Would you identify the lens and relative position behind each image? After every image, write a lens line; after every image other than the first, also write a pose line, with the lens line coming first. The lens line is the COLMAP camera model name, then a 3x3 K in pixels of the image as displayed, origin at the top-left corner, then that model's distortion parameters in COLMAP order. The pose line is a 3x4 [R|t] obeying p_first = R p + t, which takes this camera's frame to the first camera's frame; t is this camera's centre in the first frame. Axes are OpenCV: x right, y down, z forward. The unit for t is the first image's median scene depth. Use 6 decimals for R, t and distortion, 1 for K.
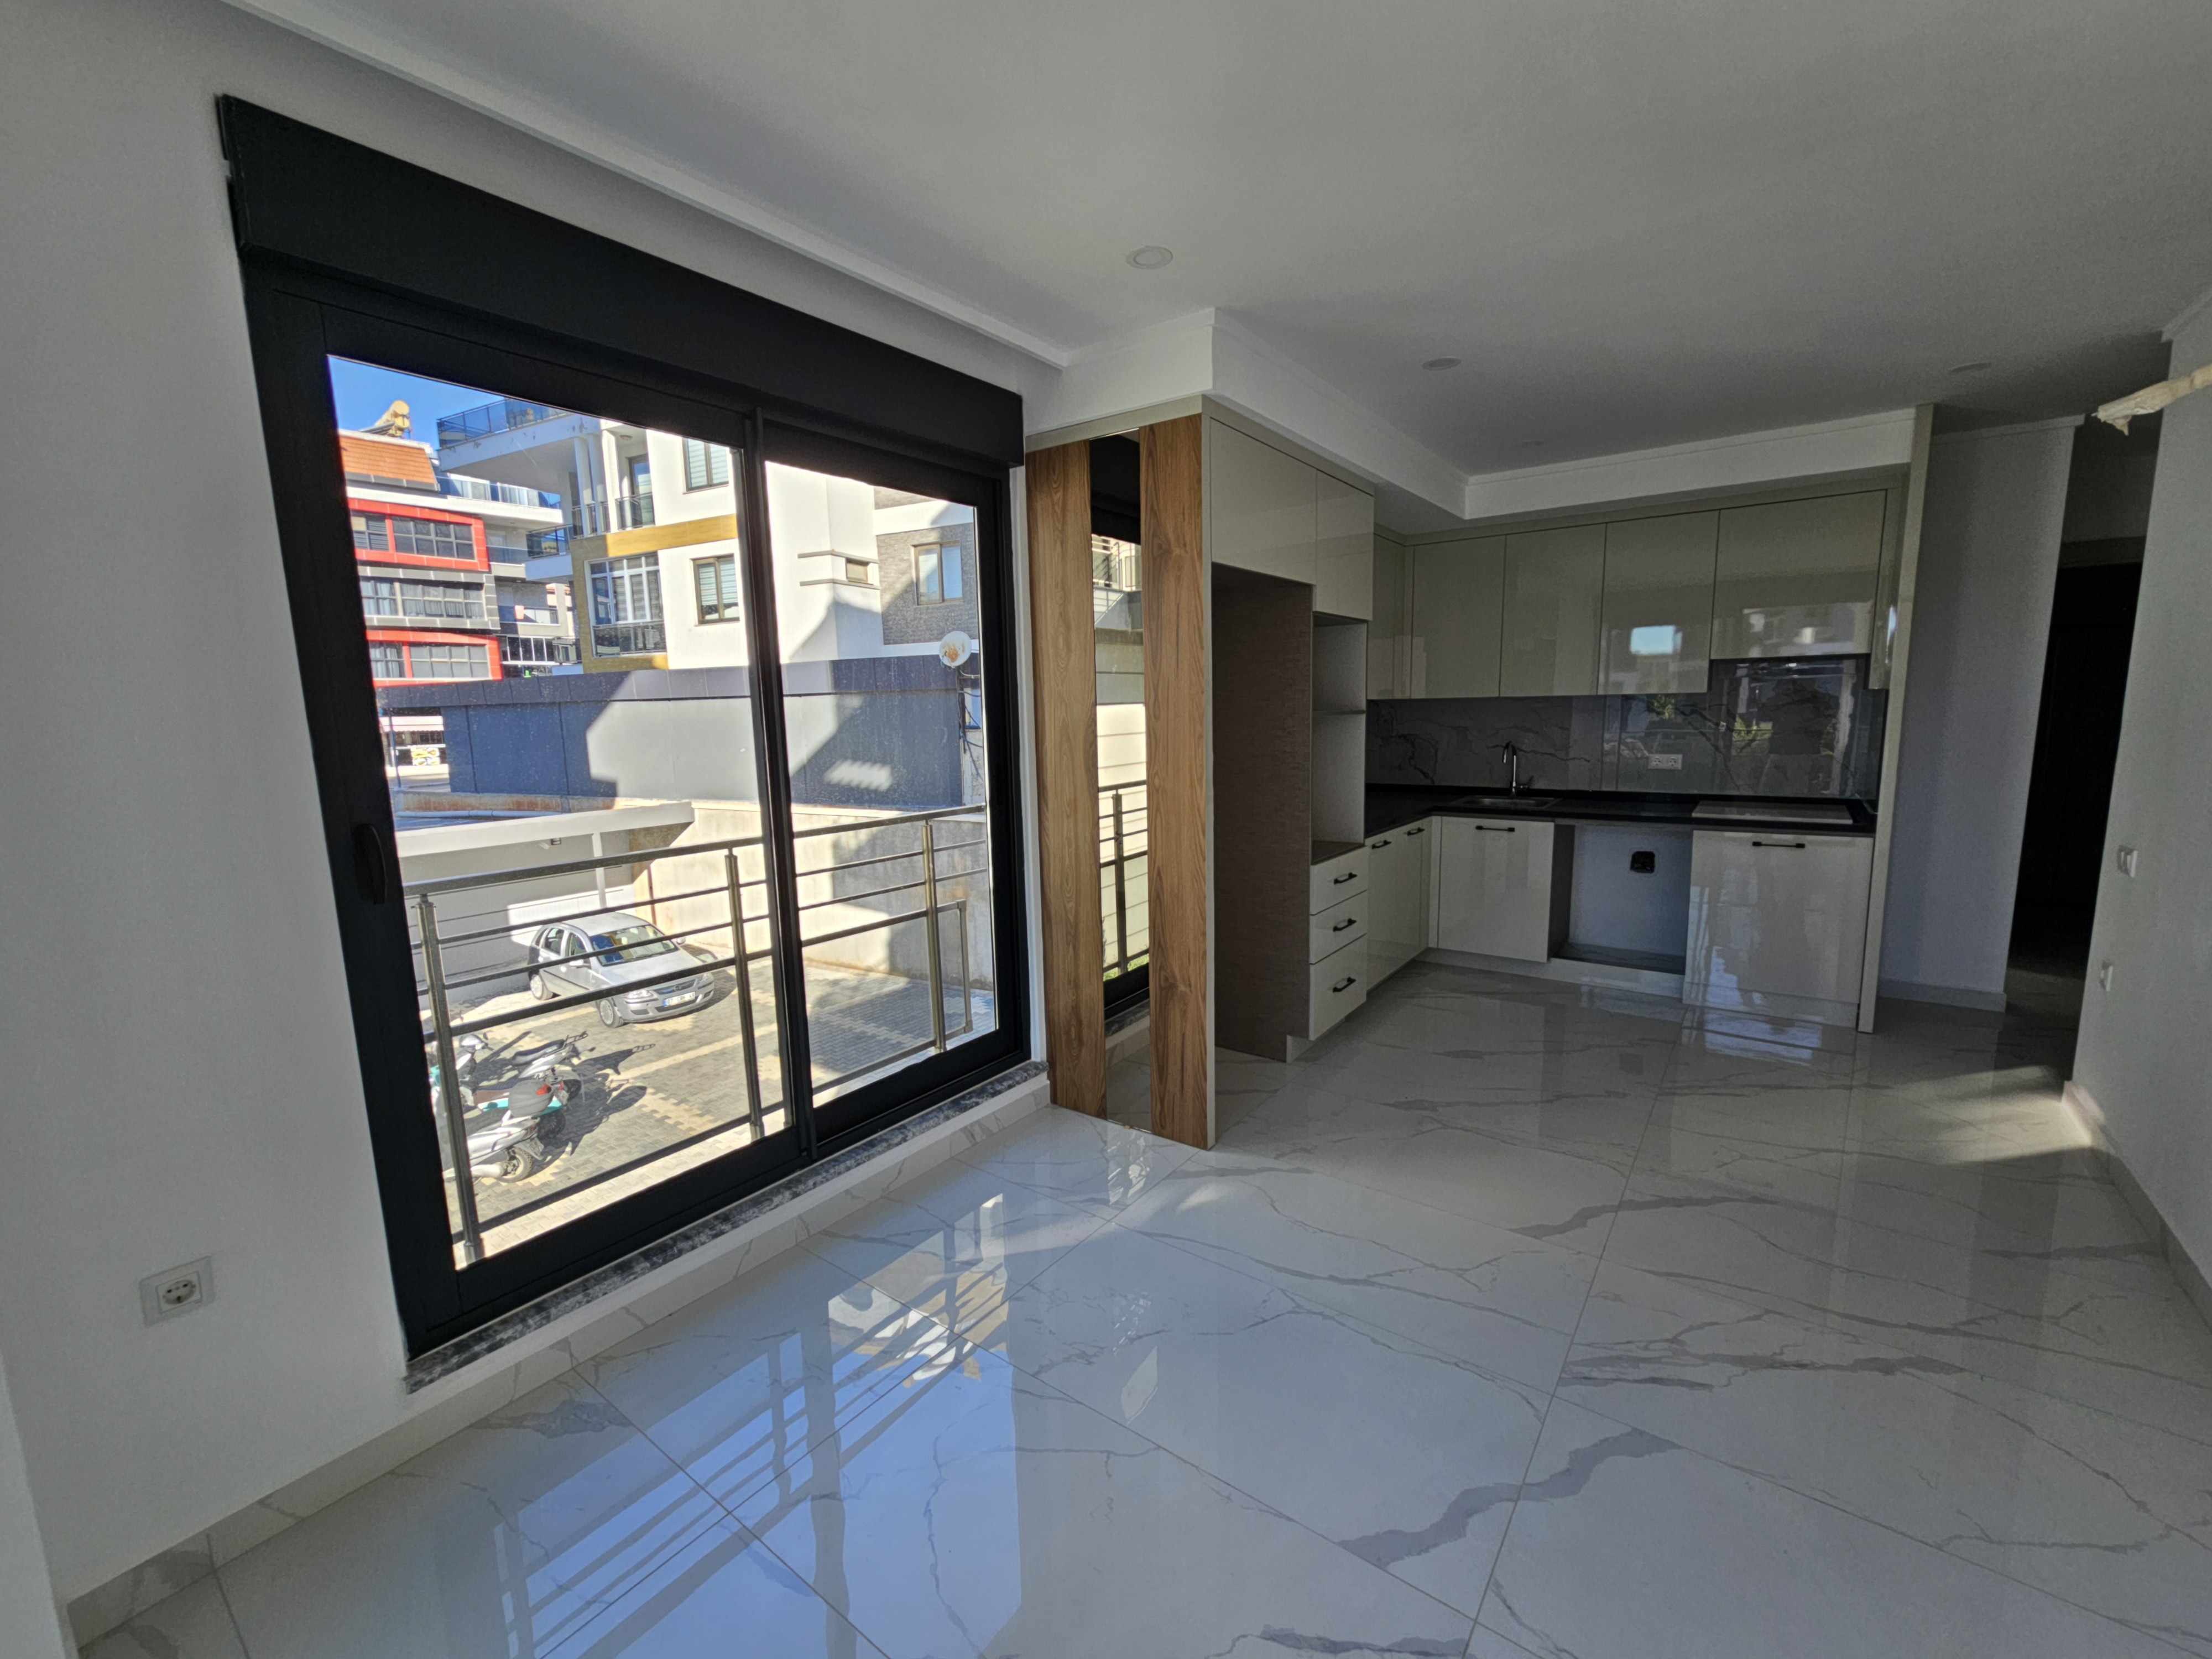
lens RADIAL K [[904.6, 0, 1116.1], [0, 904.6, 836.4], [0, 0, 1]] dist [-0.001431, -0.000269]
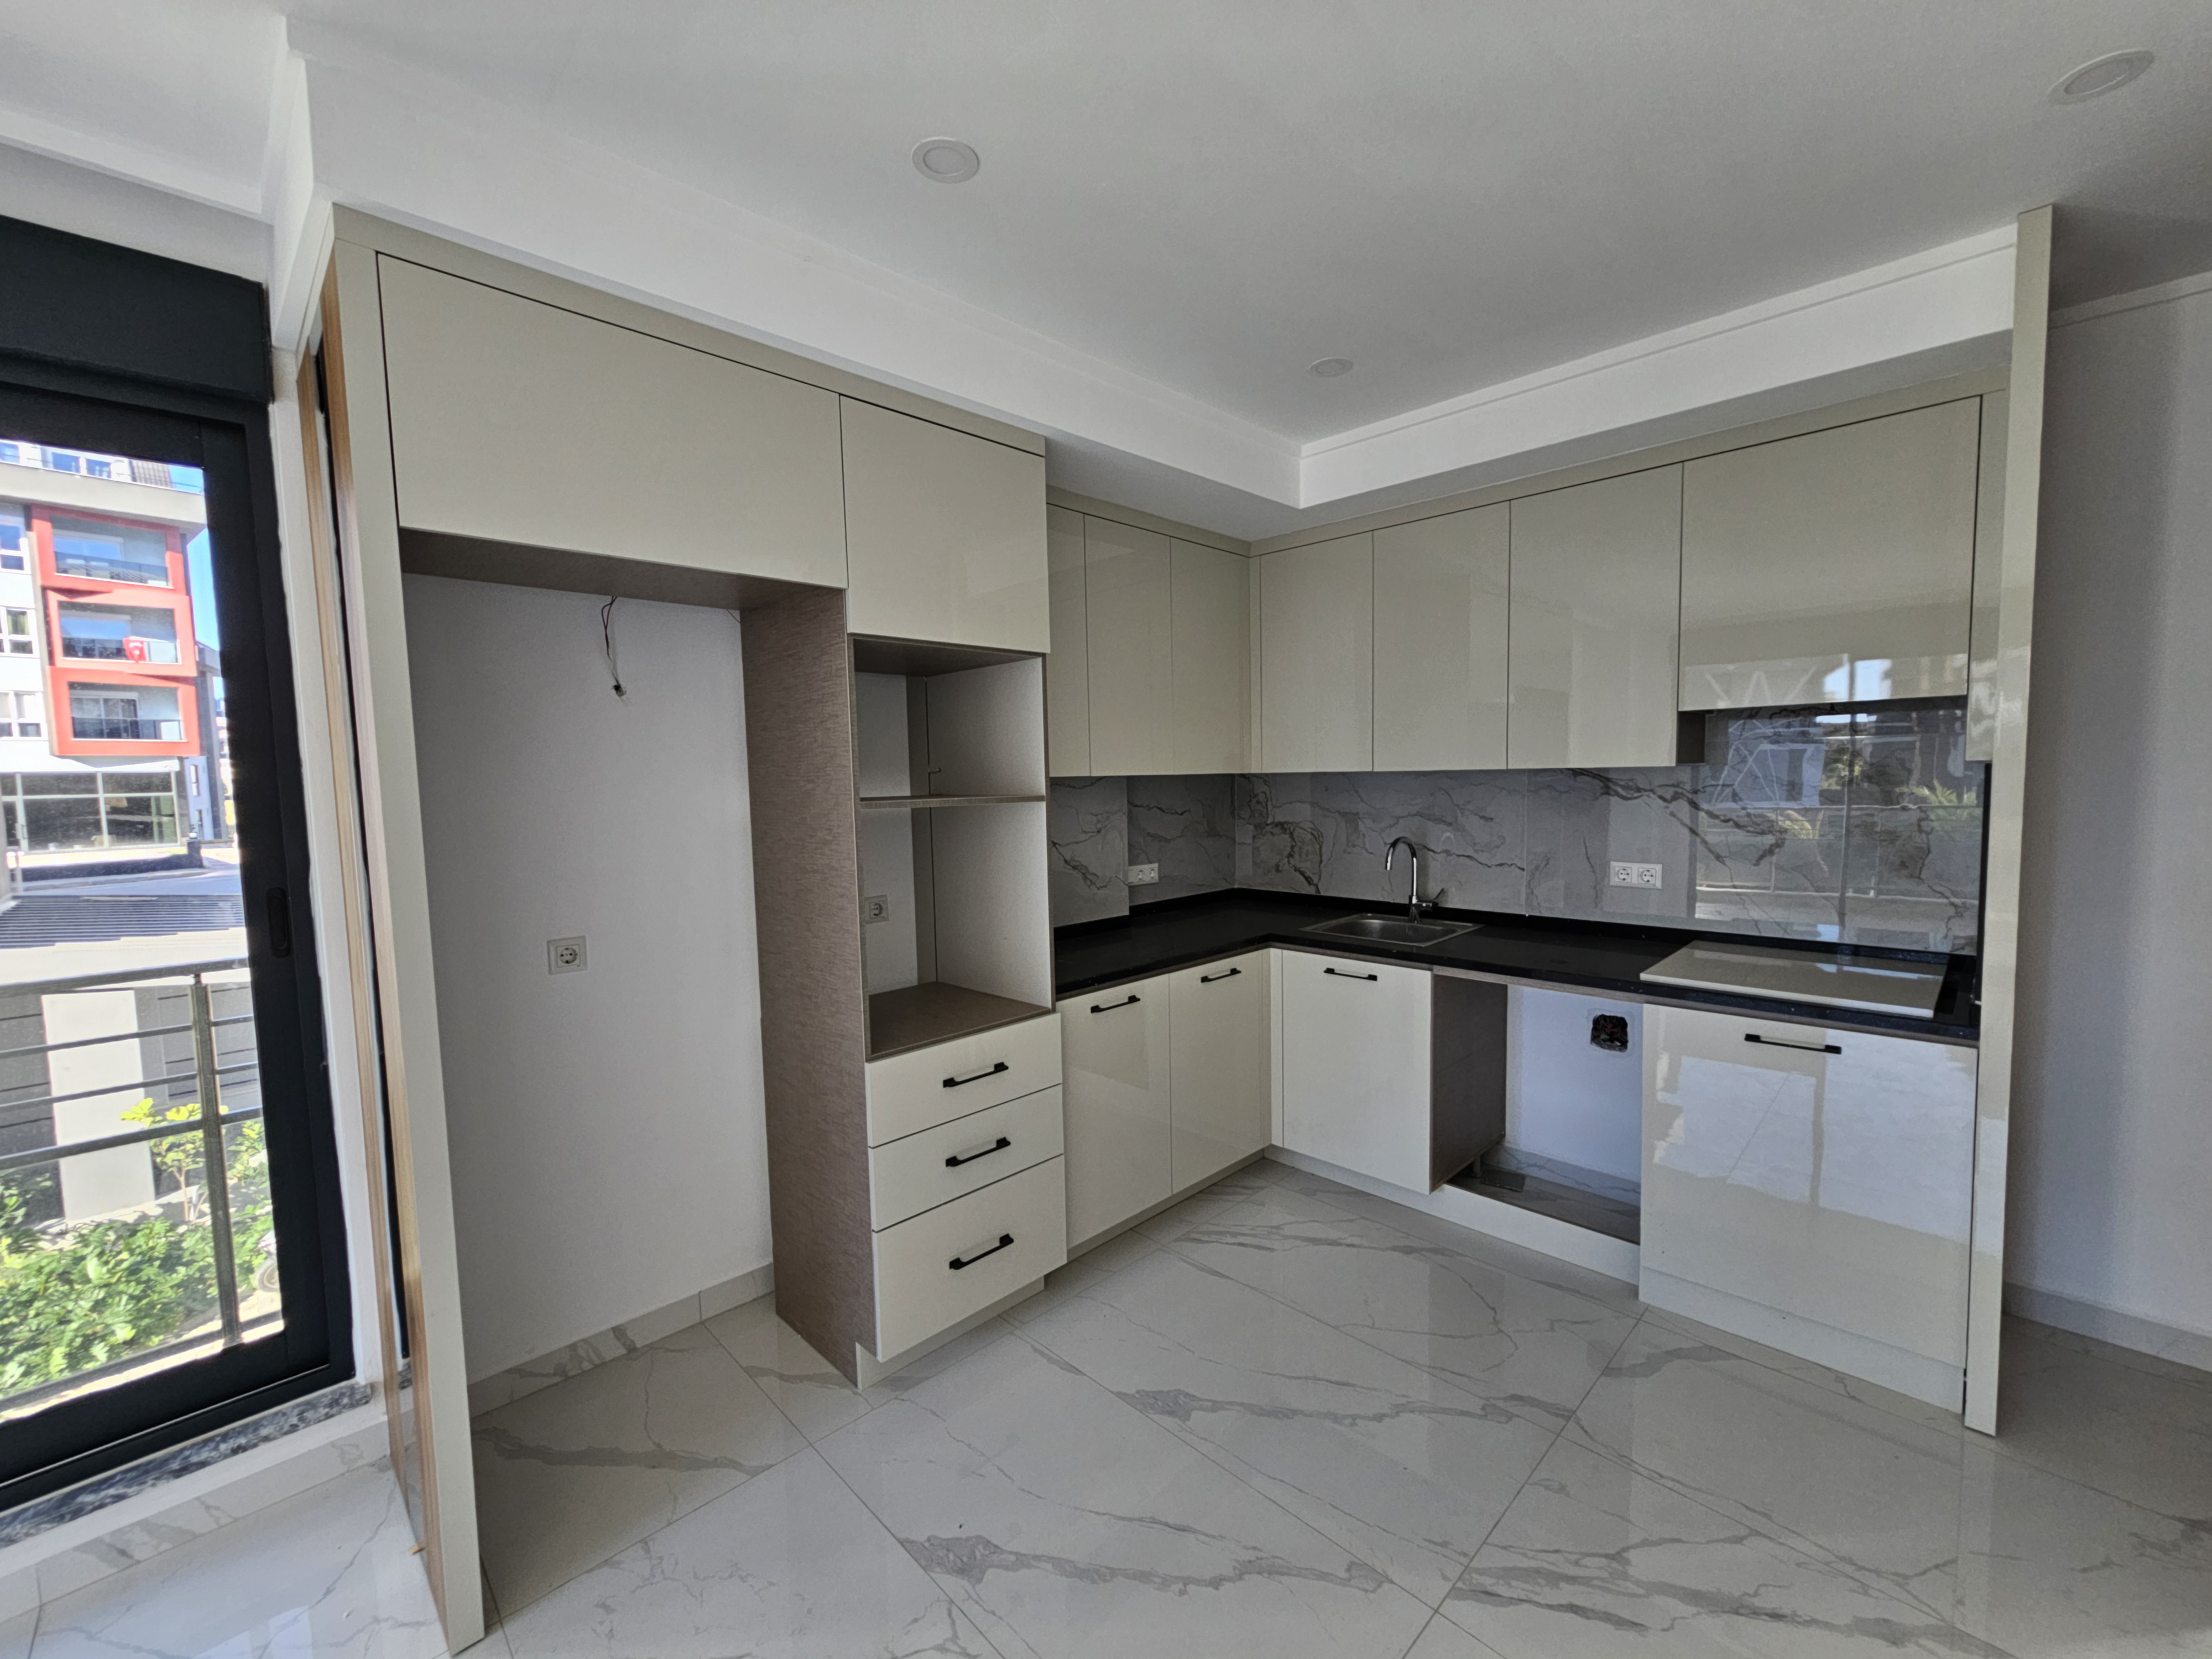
lens RADIAL K [[904.6, 0, 1106.7], [0, 904.6, 839.5], [0, 0, 1]] dist [-0.001431, -0.000269]
pose [[0.987494, 0.011655, -0.157224, 0.414605], [-0.022224, 0.997596, -0.065634, -0.069531], [0.156081, 0.068308, 0.985380, 0.394732]]
